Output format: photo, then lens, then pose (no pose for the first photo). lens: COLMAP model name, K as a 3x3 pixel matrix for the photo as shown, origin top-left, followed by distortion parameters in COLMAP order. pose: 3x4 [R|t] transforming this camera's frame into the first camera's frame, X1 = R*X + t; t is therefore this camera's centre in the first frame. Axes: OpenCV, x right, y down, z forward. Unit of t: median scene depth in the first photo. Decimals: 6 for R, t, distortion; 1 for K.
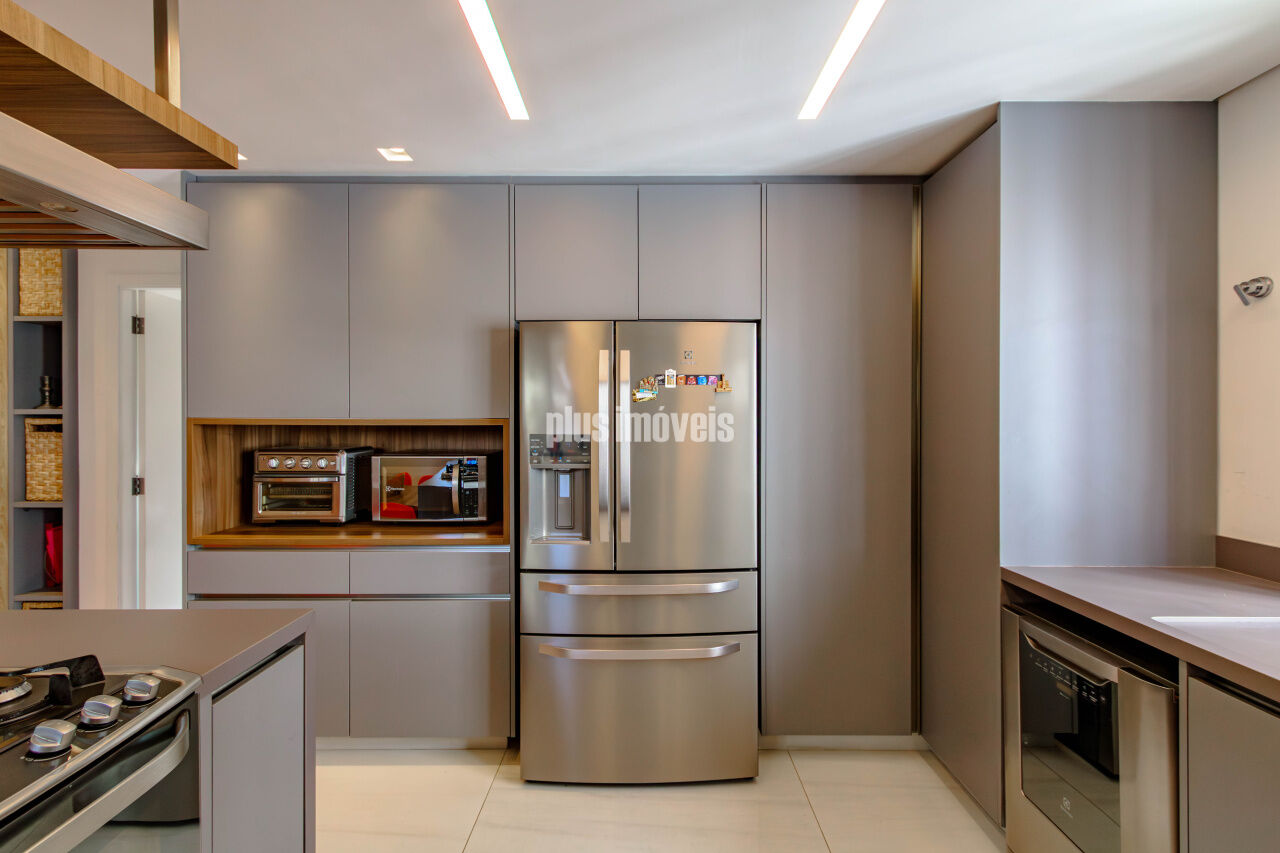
lens RADIAL K [[588.1, 0, 635.0], [0, 588.1, 435.3], [0, 0, 1]] dist [0.005698, -0.000723]
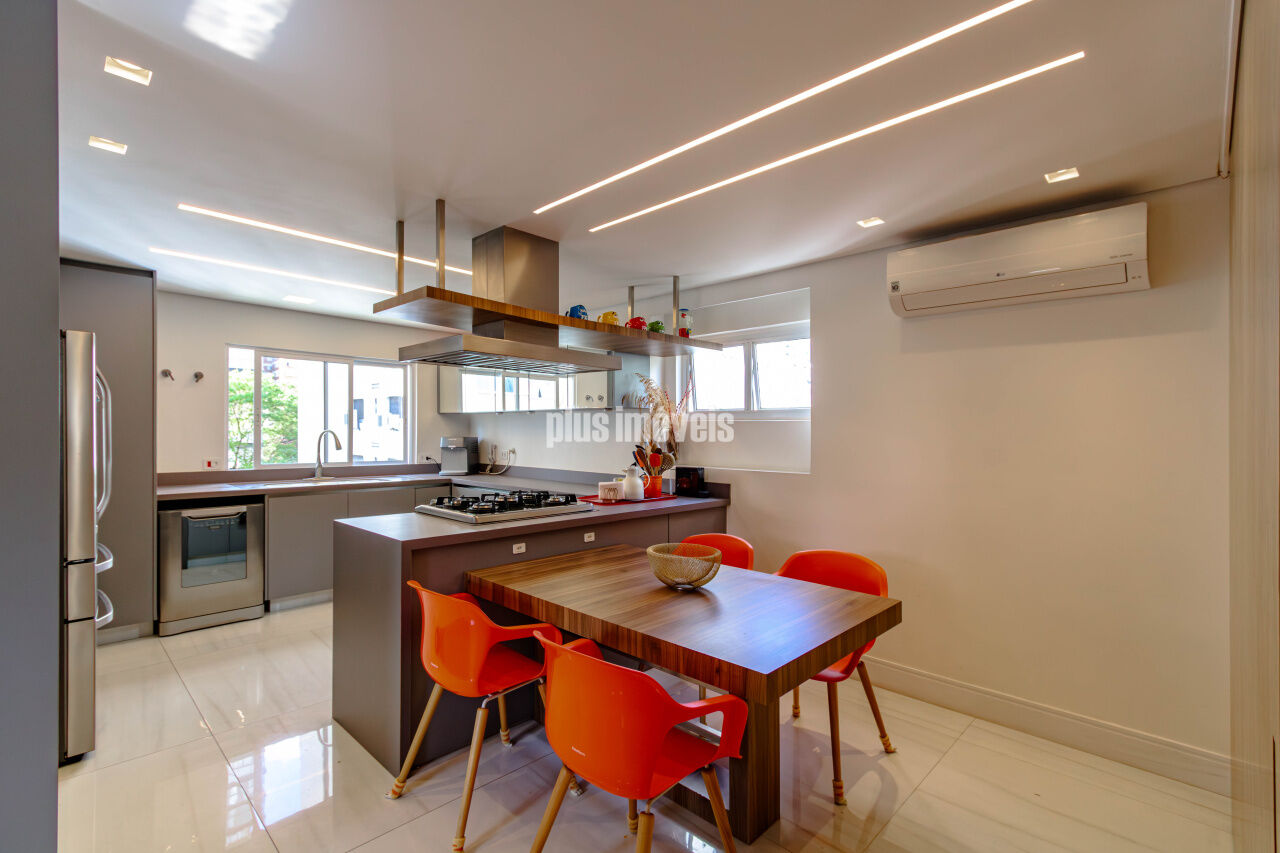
lens RADIAL K [[588.1, 0, 640.3], [0, 588.1, 416.3], [0, 0, 1]] dist [0.005698, -0.000723]
pose [[-0.722971, 0.018353, 0.690635, -2.175932], [0.015720, 0.999825, -0.010113, -0.008827], [-0.690700, 0.003545, -0.723133, 1.399736]]
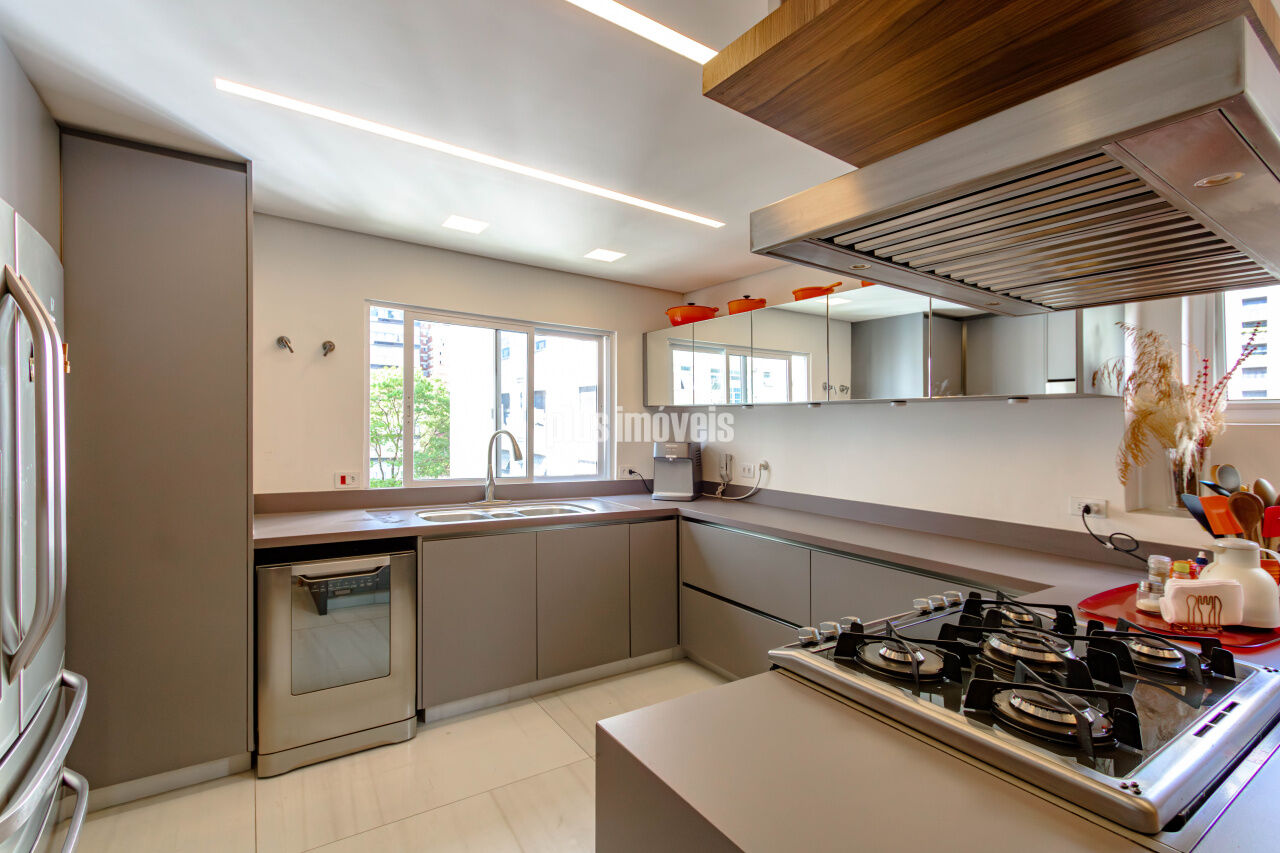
lens RADIAL K [[588.1, 0, 638.4], [0, 588.1, 427.9], [0, 0, 1]] dist [0.005698, -0.000723]
pose [[-0.562338, -0.008637, 0.826862, -0.899696], [0.005364, 0.999886, 0.014091, -0.026701], [-0.826890, 0.012359, -0.562228, 1.079860]]
